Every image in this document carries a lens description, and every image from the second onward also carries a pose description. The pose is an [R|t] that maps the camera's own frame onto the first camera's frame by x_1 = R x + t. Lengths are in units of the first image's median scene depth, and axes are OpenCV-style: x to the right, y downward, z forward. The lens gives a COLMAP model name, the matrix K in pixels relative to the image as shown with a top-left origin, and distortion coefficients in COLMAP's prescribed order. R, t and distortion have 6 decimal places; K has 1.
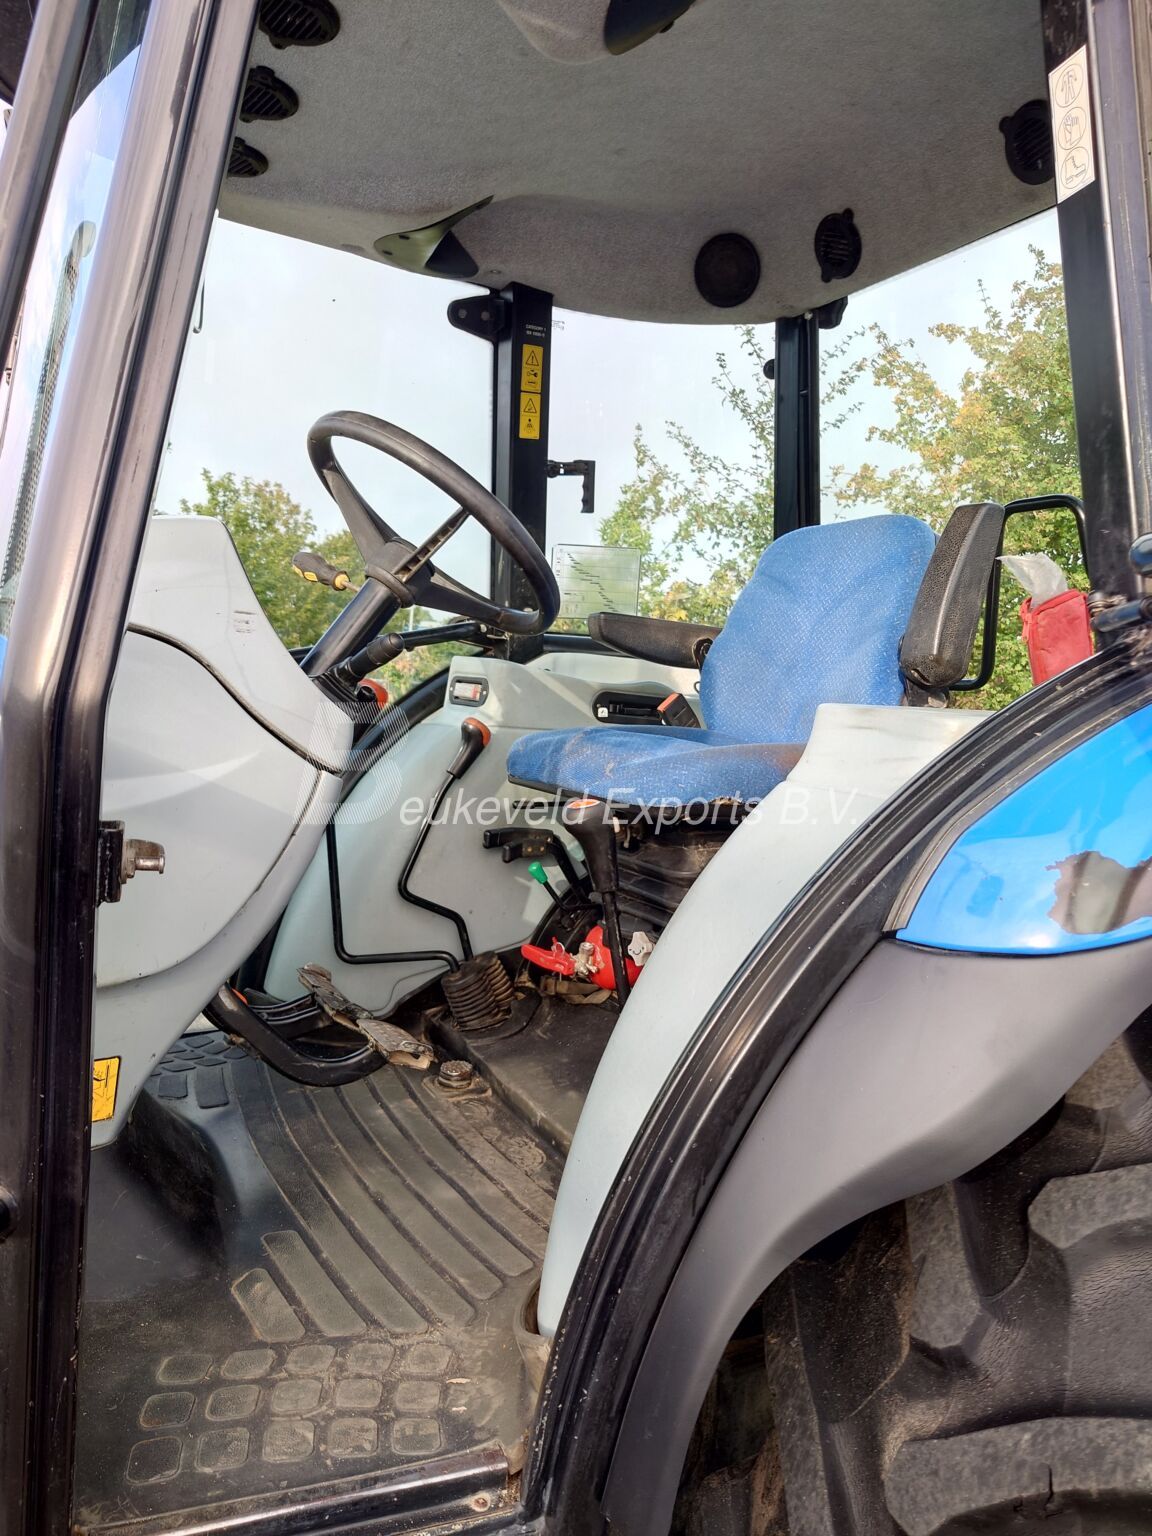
lens RADIAL K [[996.0, 0, 576.0], [0, 996.0, 768.0], [0, 0, 1]] dist [-0.000646, -0.032625]
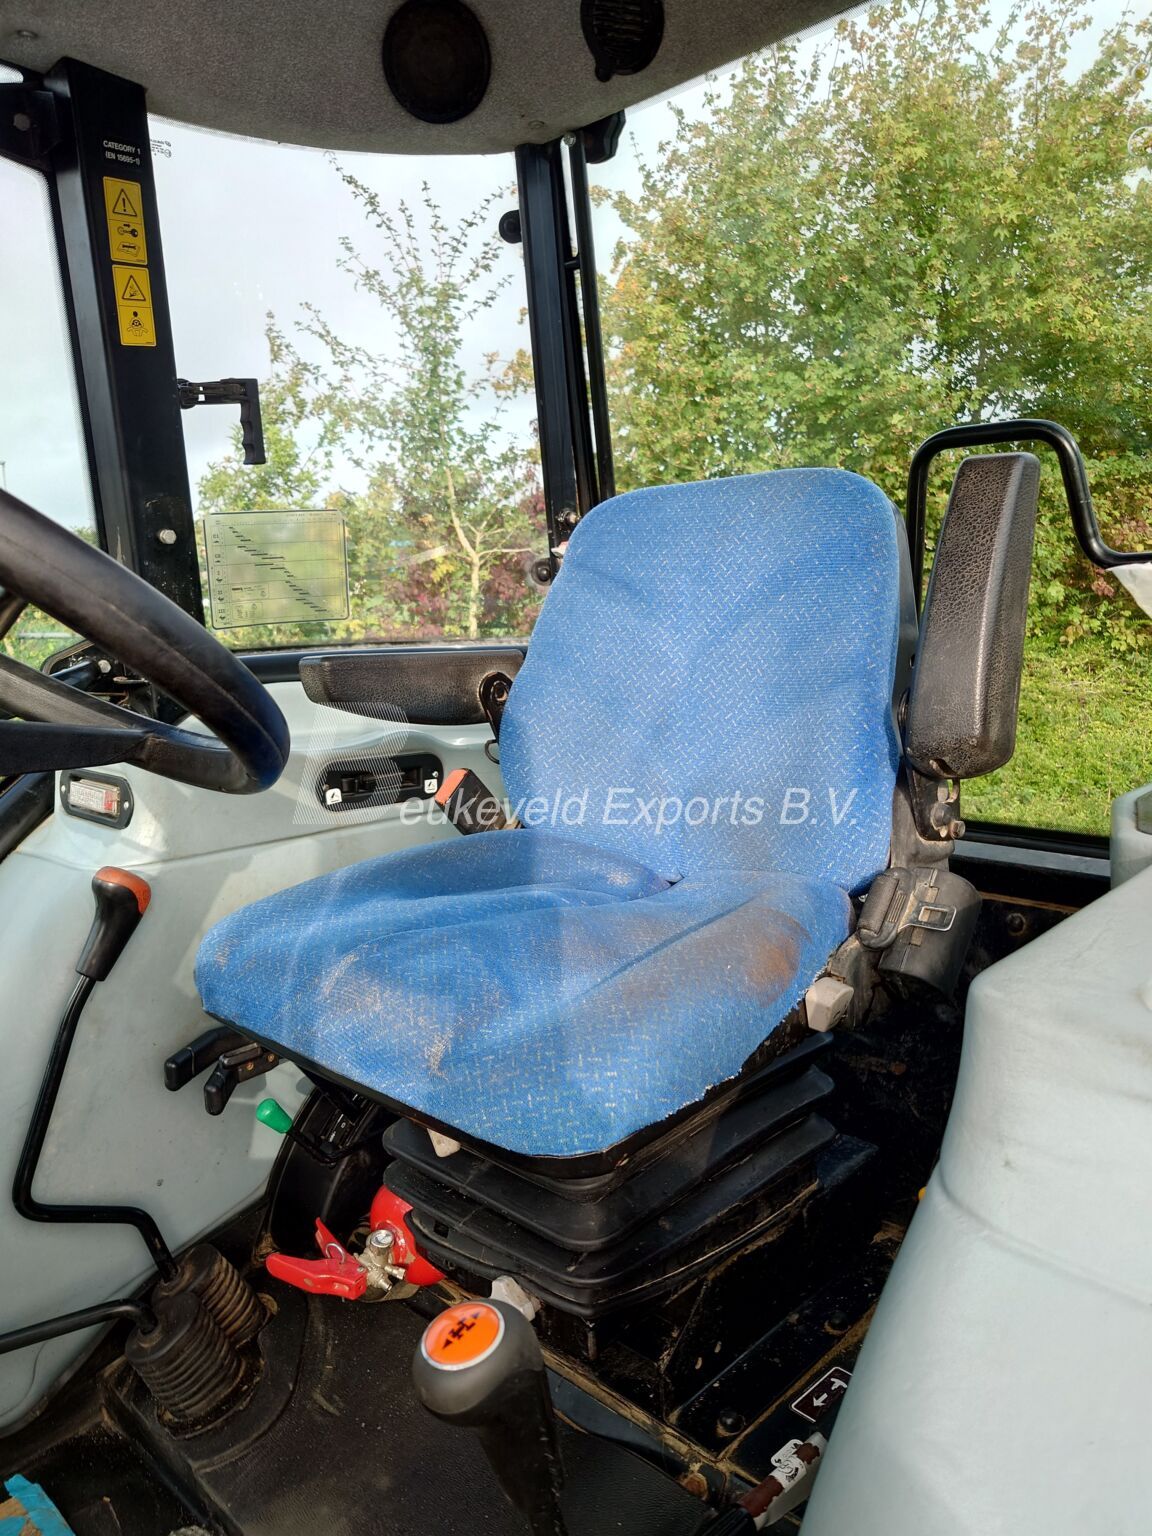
lens RADIAL K [[1080.8, 0, 576.0], [0, 1080.8, 768.0], [0, 0, 1]] dist [-0.004852, 0.006050]
pose [[0.947101, -0.138192, 0.289660, -0.022084], [0.117285, 0.989154, 0.088424, -0.112465], [-0.298738, -0.049773, 0.953036, 0.308589]]
